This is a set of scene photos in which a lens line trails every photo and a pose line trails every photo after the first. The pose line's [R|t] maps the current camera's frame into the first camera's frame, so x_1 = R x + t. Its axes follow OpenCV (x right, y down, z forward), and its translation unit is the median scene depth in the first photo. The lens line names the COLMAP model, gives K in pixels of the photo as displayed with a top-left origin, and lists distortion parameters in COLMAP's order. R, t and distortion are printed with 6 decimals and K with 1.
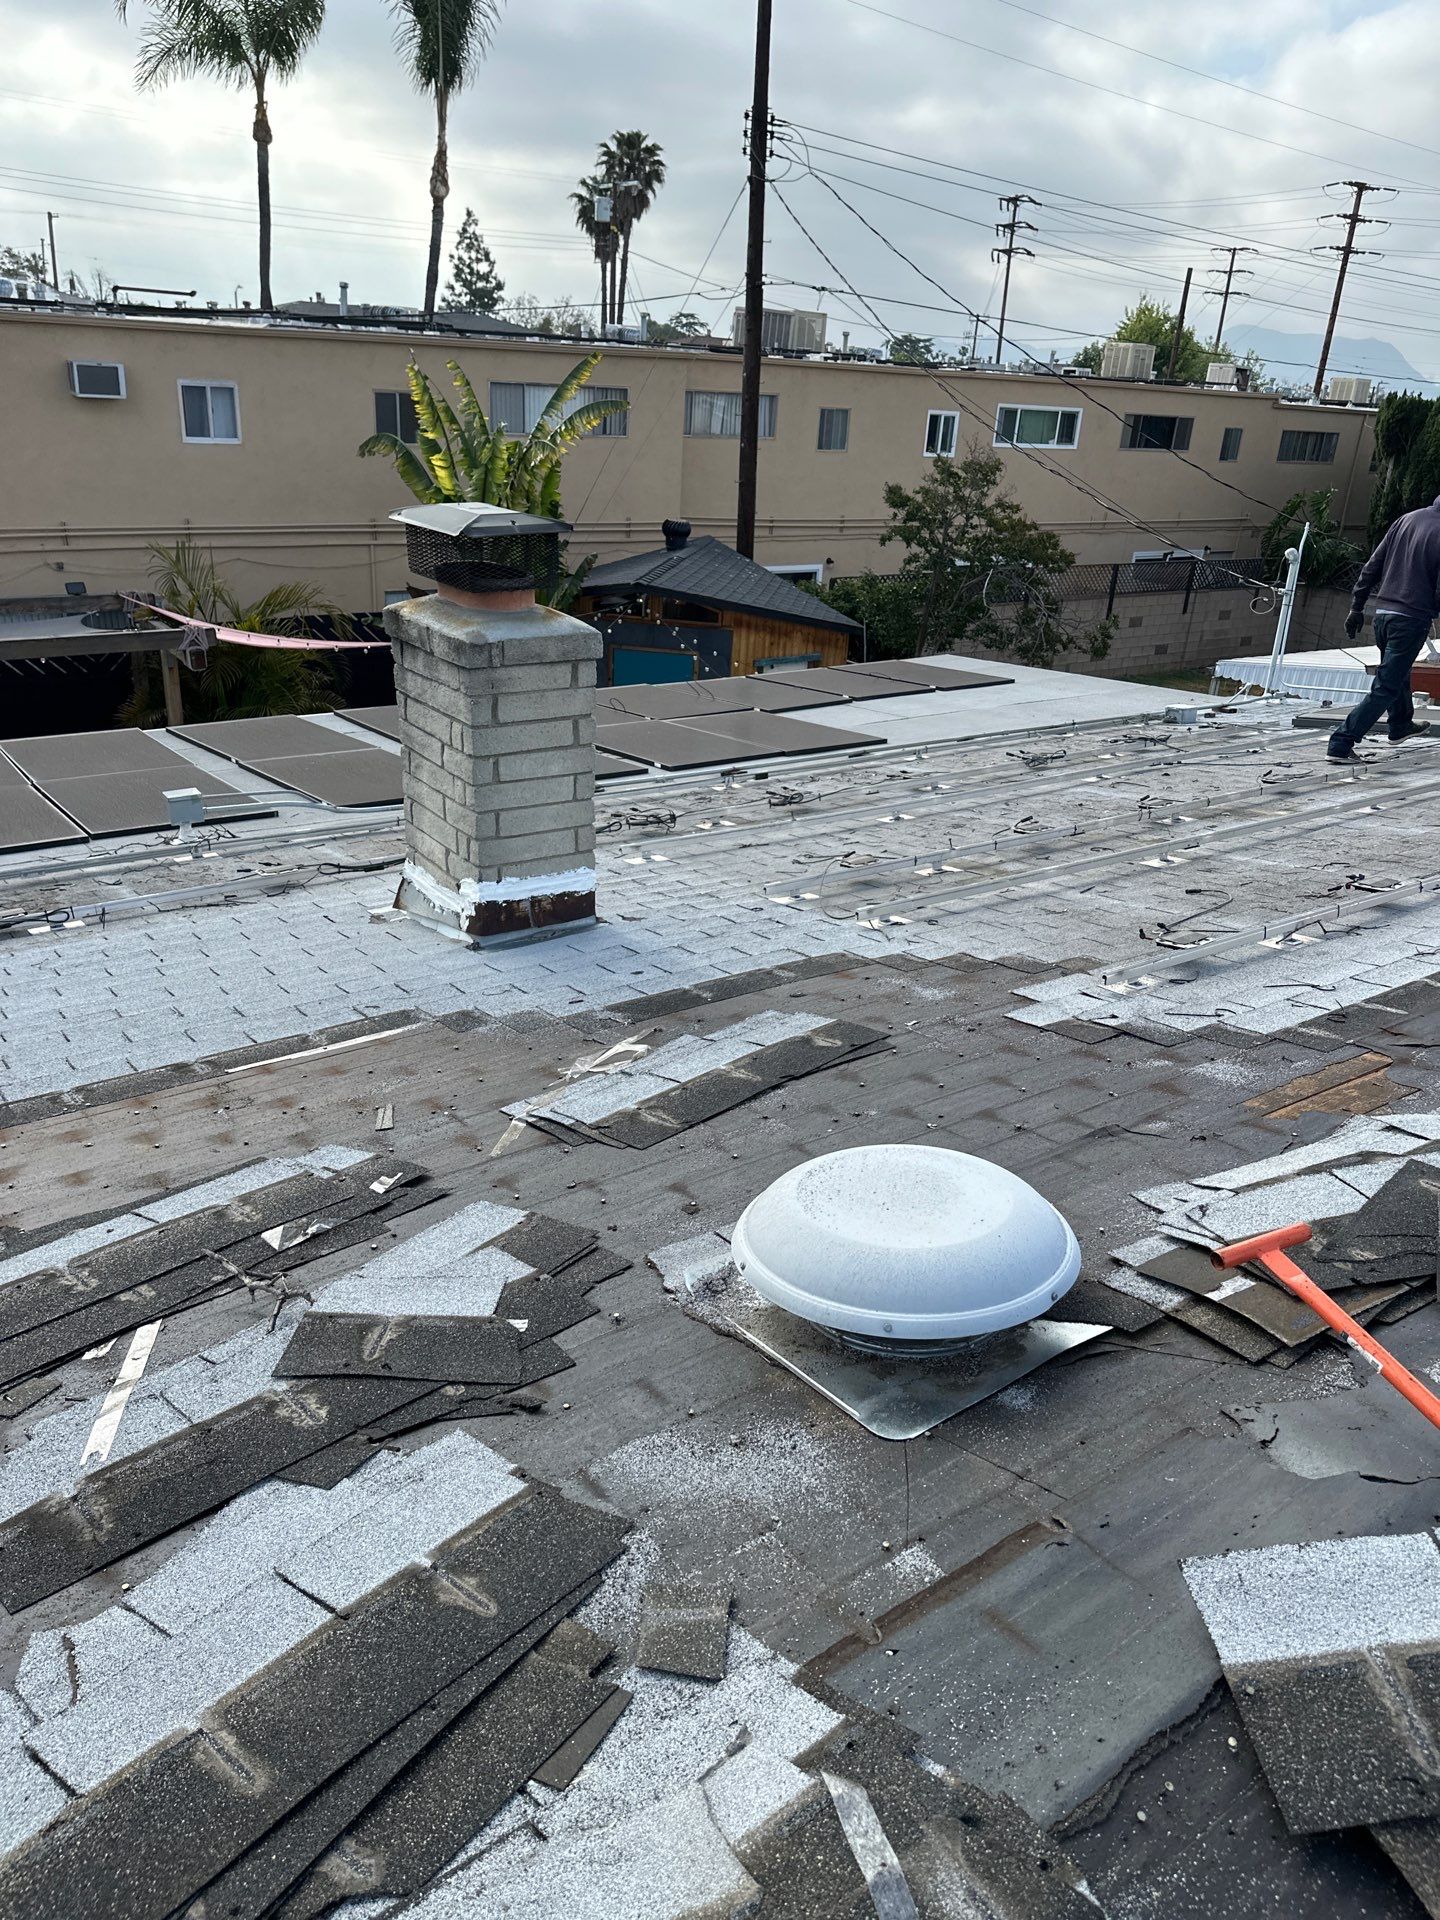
lens RADIAL K [[1353.5, 0, 732.4], [0, 1353.5, 990.4], [0, 0, 1]] dist [-0.001382, -0.007059]
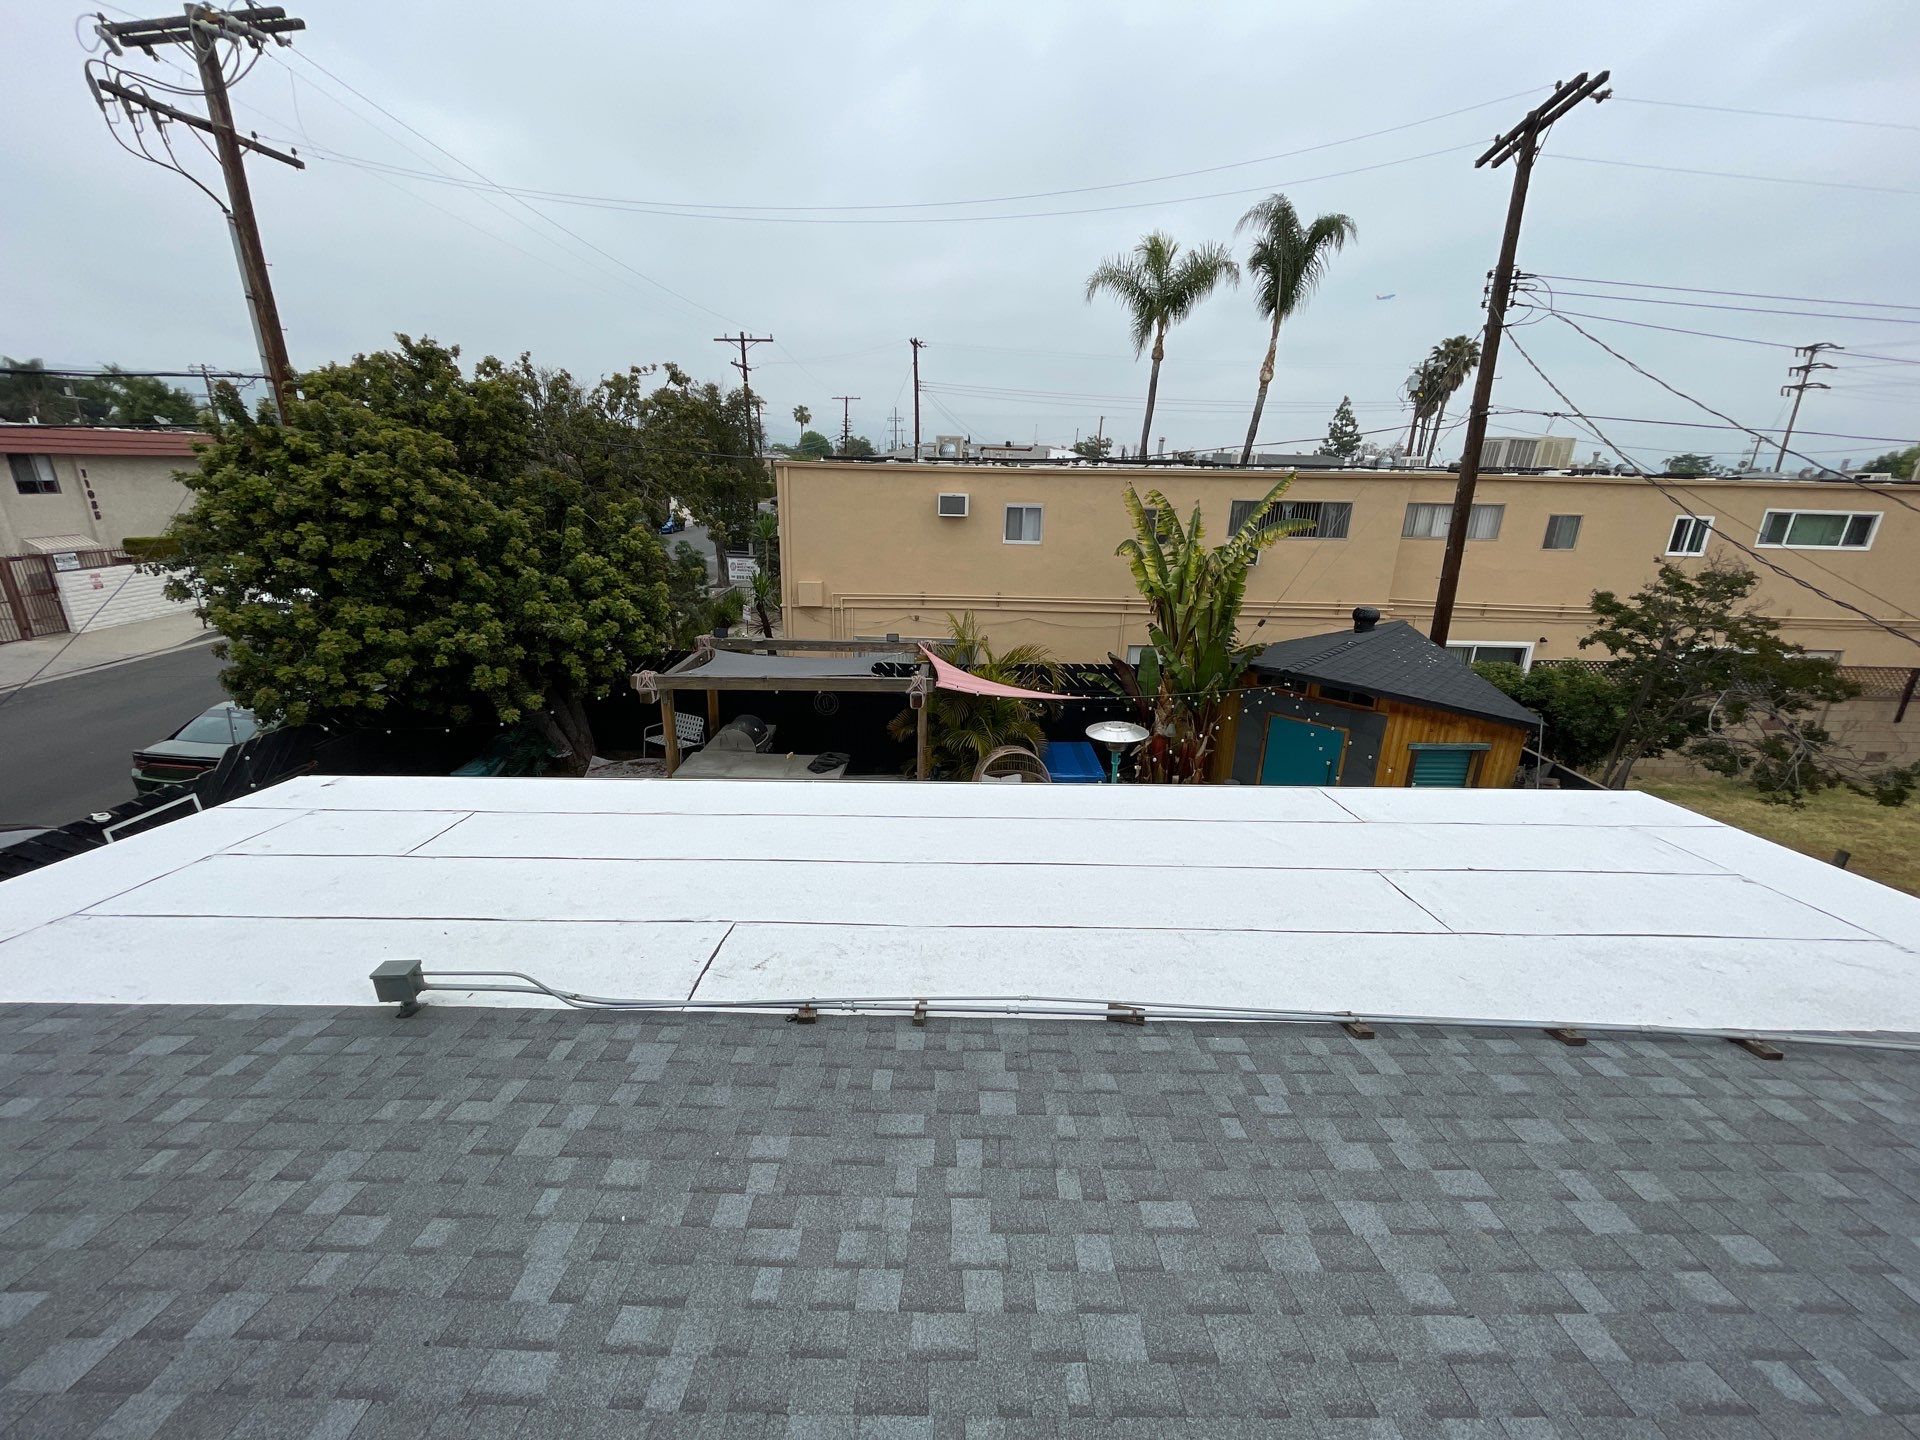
lens RADIAL K [[770.0, 0, 958.2], [0, 770.0, 717.0], [0, 0, 1]] dist [-0.001536, -0.000738]
pose [[0.814621, 0.139613, -0.562940, 0.054578], [-0.219011, 0.972784, -0.075669, -0.117462], [0.537054, 0.184931, 0.823027, 0.253226]]
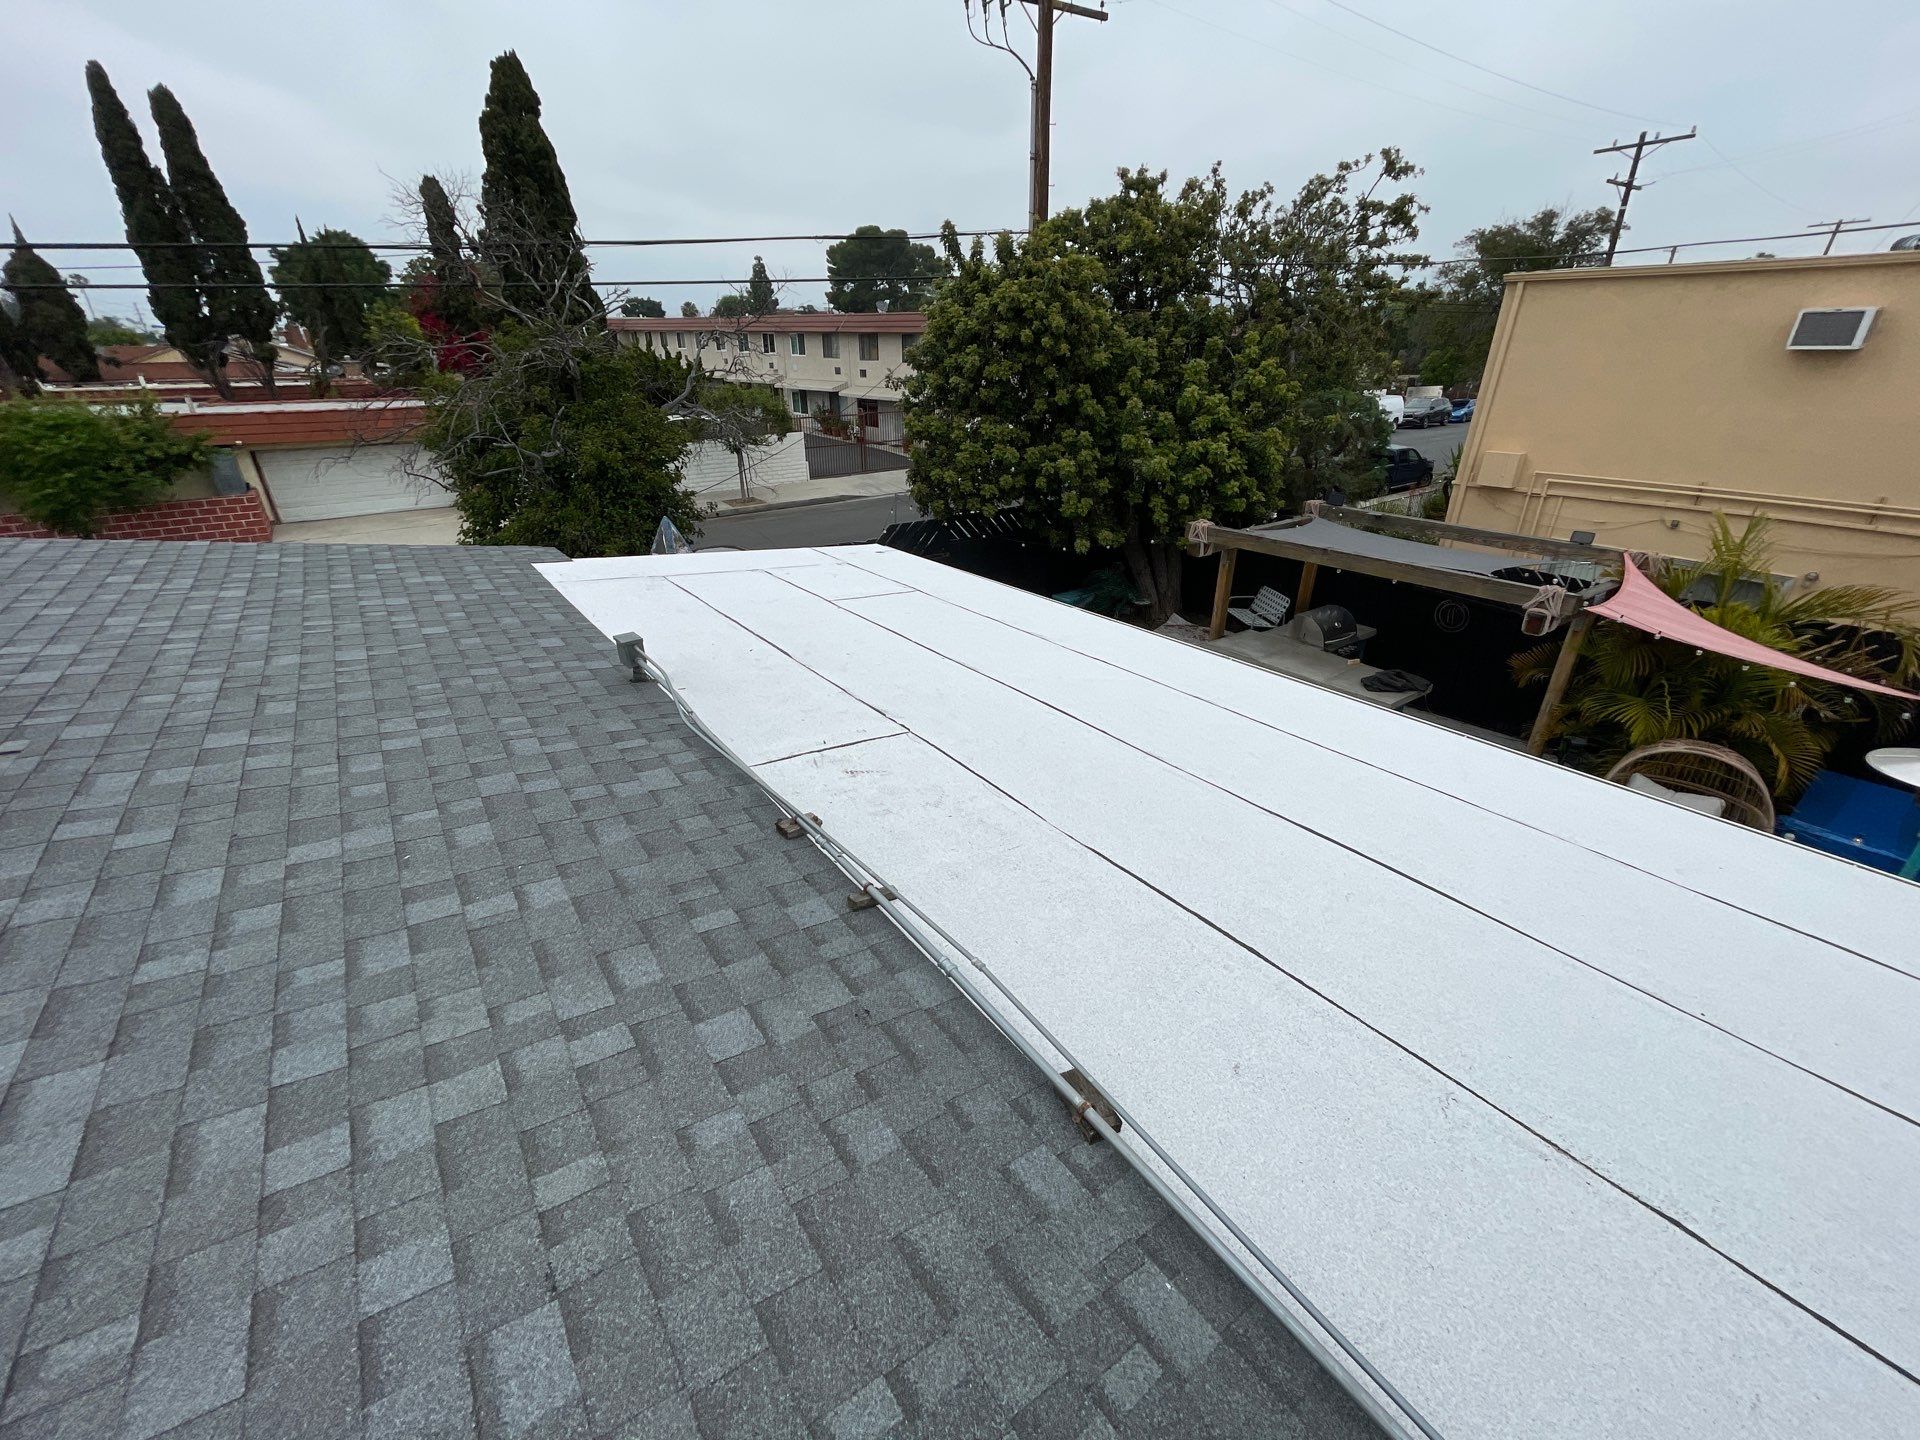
lens RADIAL K [[770.0, 0, 958.2], [0, 770.0, 717.0], [0, 0, 1]] dist [-0.001536, -0.000738]
pose [[0.018013, 0.376121, -0.926396, 0.061618], [-0.412582, 0.846778, 0.335773, -0.134817], [0.910742, 0.376166, 0.170434, 0.387822]]
